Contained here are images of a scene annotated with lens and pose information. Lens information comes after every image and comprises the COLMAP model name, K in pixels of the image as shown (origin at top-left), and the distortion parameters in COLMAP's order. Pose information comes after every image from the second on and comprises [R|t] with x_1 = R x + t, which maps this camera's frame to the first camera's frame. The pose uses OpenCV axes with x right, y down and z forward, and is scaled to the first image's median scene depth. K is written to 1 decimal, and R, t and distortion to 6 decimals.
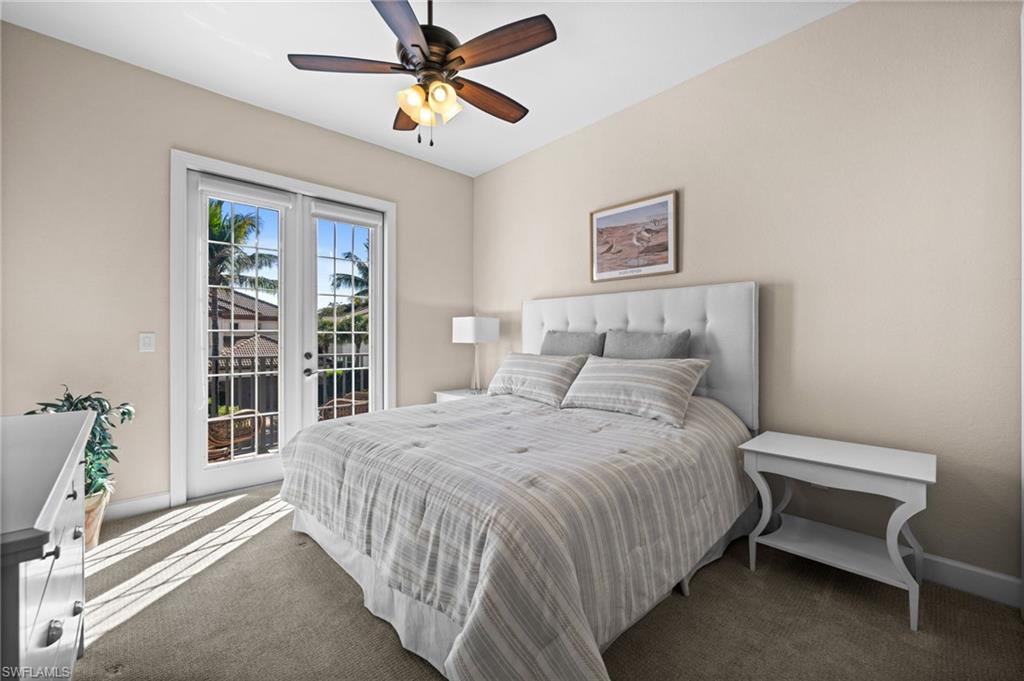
lens RADIAL K [[406.9, 0, 511.4], [0, 406.9, 337.5], [0, 0, 1]] dist [0.004014, 0.000048]
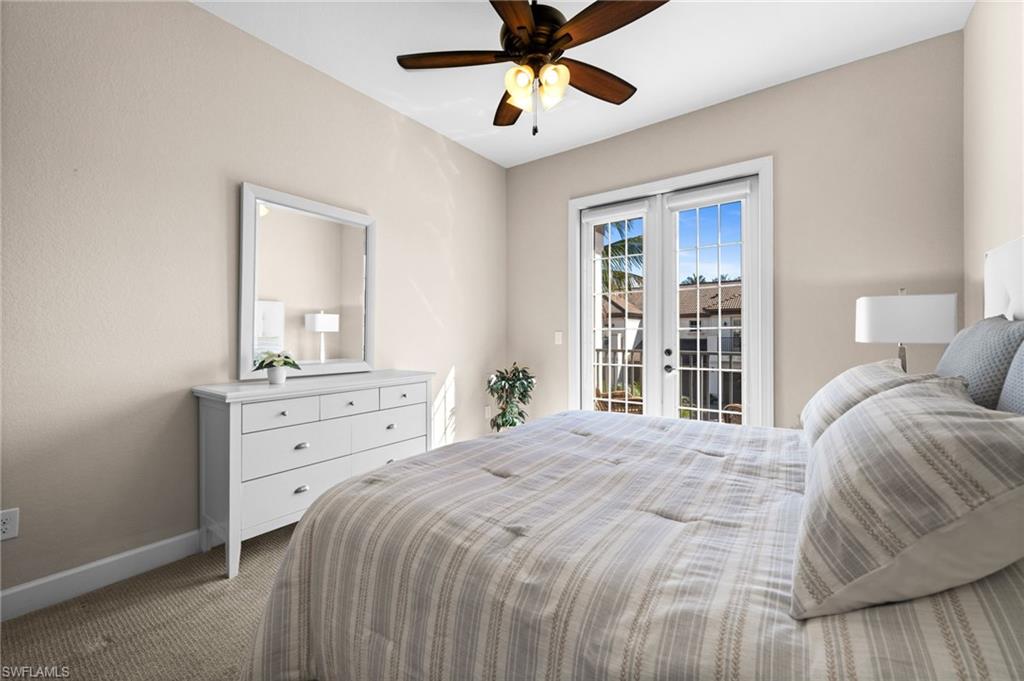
lens RADIAL K [[406.9, 0, 512.6], [0, 406.9, 339.1], [0, 0, 1]] dist [0.004014, 0.000048]
pose [[0.193154, 0.011612, -0.981100, 0.415689], [0.004270, 0.999911, 0.012675, -0.001814], [0.981159, -0.006638, 0.193087, 0.435288]]
